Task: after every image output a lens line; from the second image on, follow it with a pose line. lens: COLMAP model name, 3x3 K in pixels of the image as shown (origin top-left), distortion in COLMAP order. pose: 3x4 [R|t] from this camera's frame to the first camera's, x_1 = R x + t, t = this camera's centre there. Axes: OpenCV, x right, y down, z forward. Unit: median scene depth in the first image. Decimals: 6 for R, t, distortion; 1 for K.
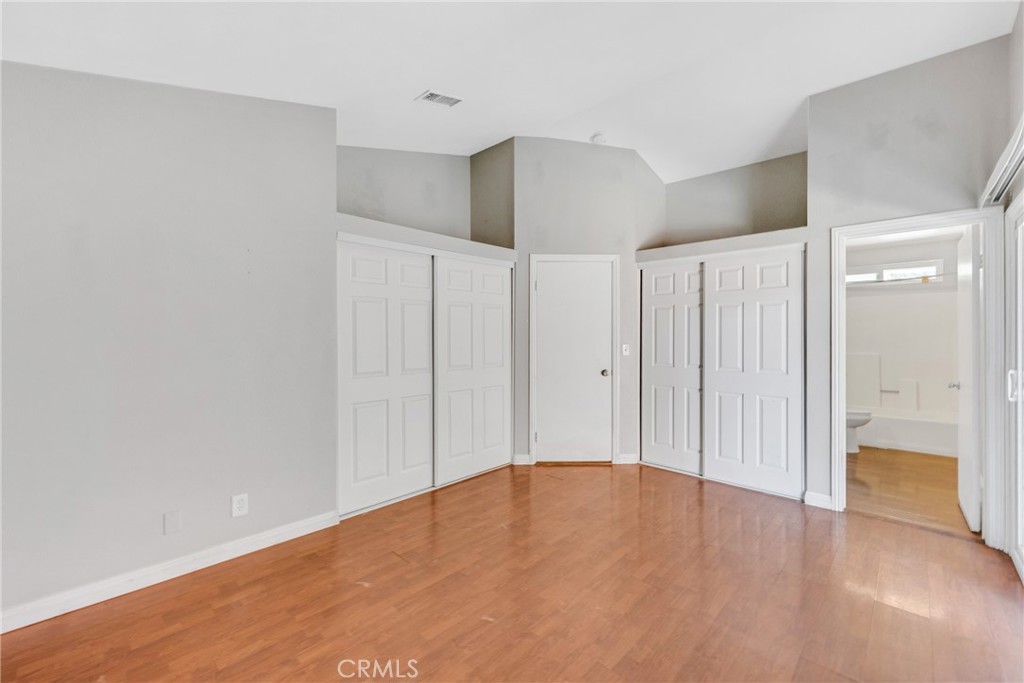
lens RADIAL K [[436.9, 0, 509.7], [0, 436.9, 335.0], [0, 0, 1]] dist [-0.000871, -0.000632]
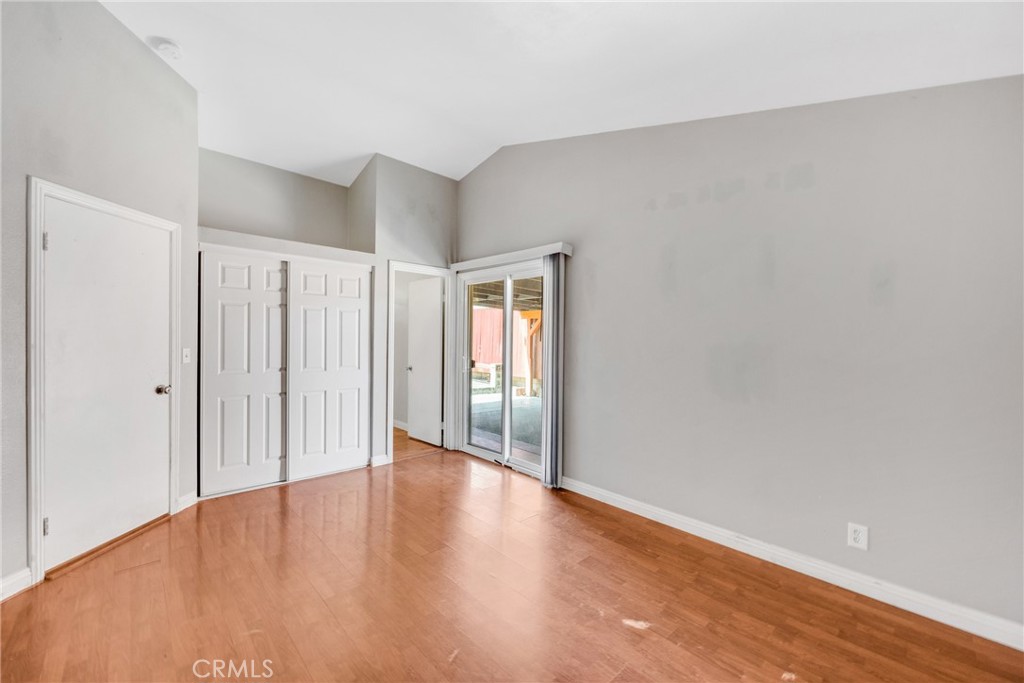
lens RADIAL K [[411.6, 0, 509.4], [0, 411.6, 343.8], [0, 0, 1]] dist [-0.002131, -0.001128]
pose [[0.044199, -0.017047, 0.998877, -0.446018], [-0.013319, 0.999755, 0.017651, -0.006534], [-0.998934, -0.014085, 0.043961, 0.459607]]
